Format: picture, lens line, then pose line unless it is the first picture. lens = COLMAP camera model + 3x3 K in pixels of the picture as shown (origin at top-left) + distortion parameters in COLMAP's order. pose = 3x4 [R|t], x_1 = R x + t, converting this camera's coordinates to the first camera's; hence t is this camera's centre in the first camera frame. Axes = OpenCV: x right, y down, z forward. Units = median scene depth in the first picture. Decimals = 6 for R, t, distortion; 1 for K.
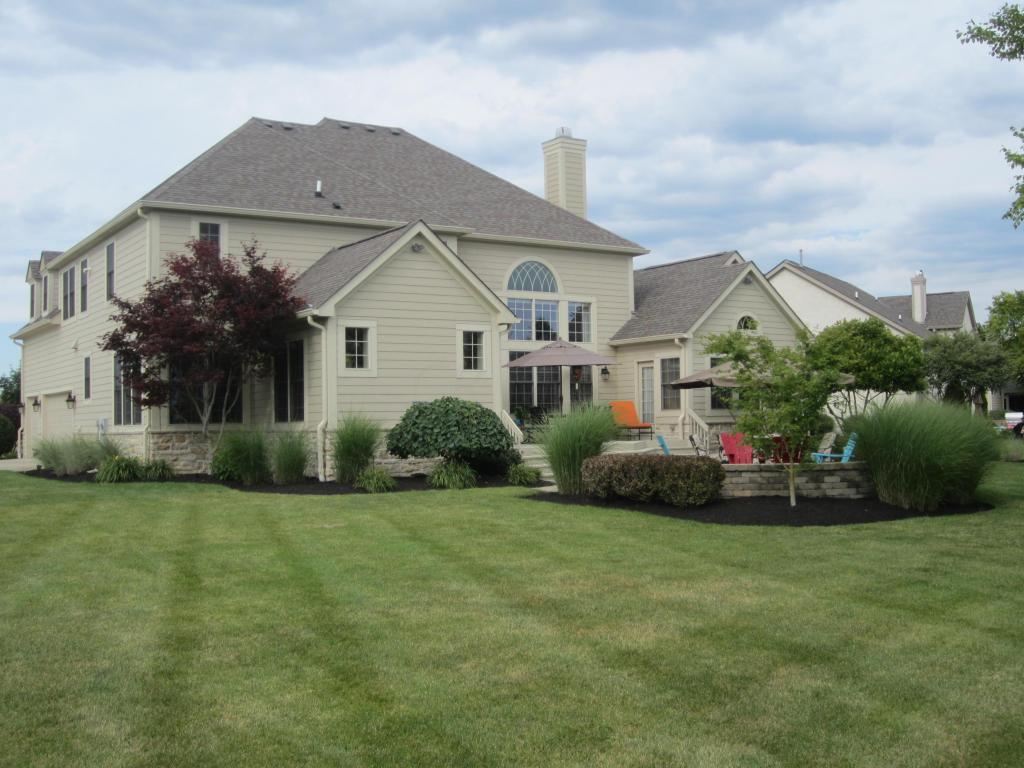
lens RADIAL K [[1136.9, 0, 512.0], [0, 1136.9, 384.0], [0, 0, 1]] dist [-0.054591, -0.006138]
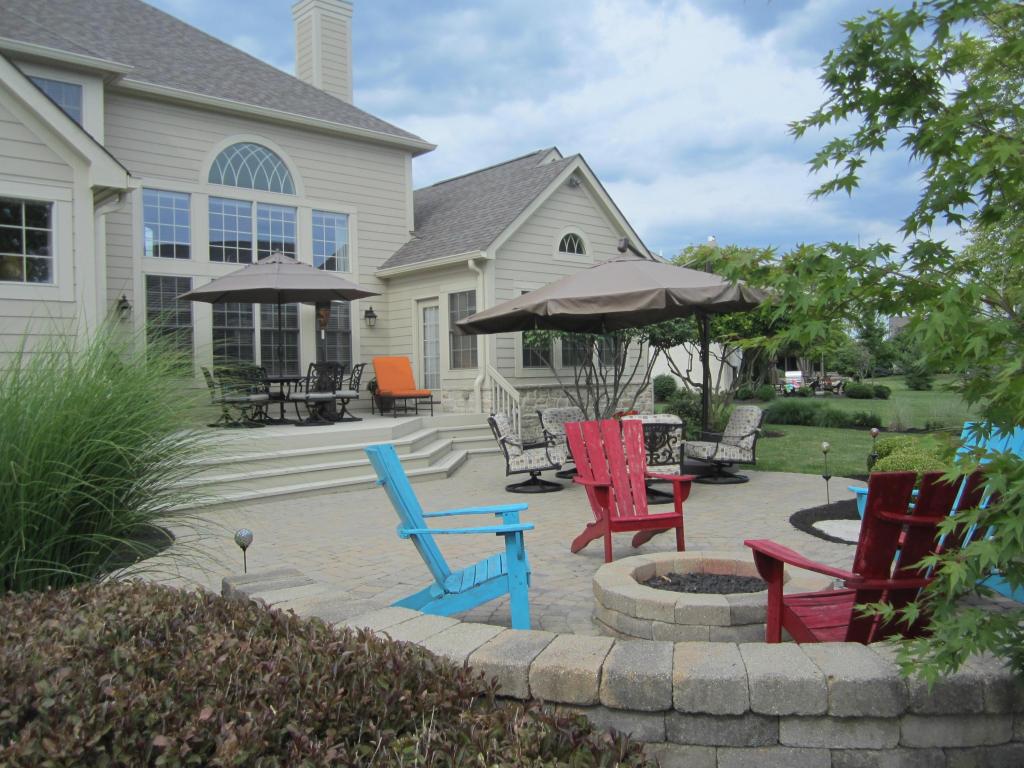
lens RADIAL K [[848.9, 0, 499.8], [0, 848.9, 373.9], [0, 0, 1]] dist [-0.033827, 0.029990]
pose [[0.987123, -0.008489, 0.159737, 0.080009], [0.004740, 0.999705, 0.023836, 0.013807], [-0.159892, -0.022772, 0.986872, 0.496708]]
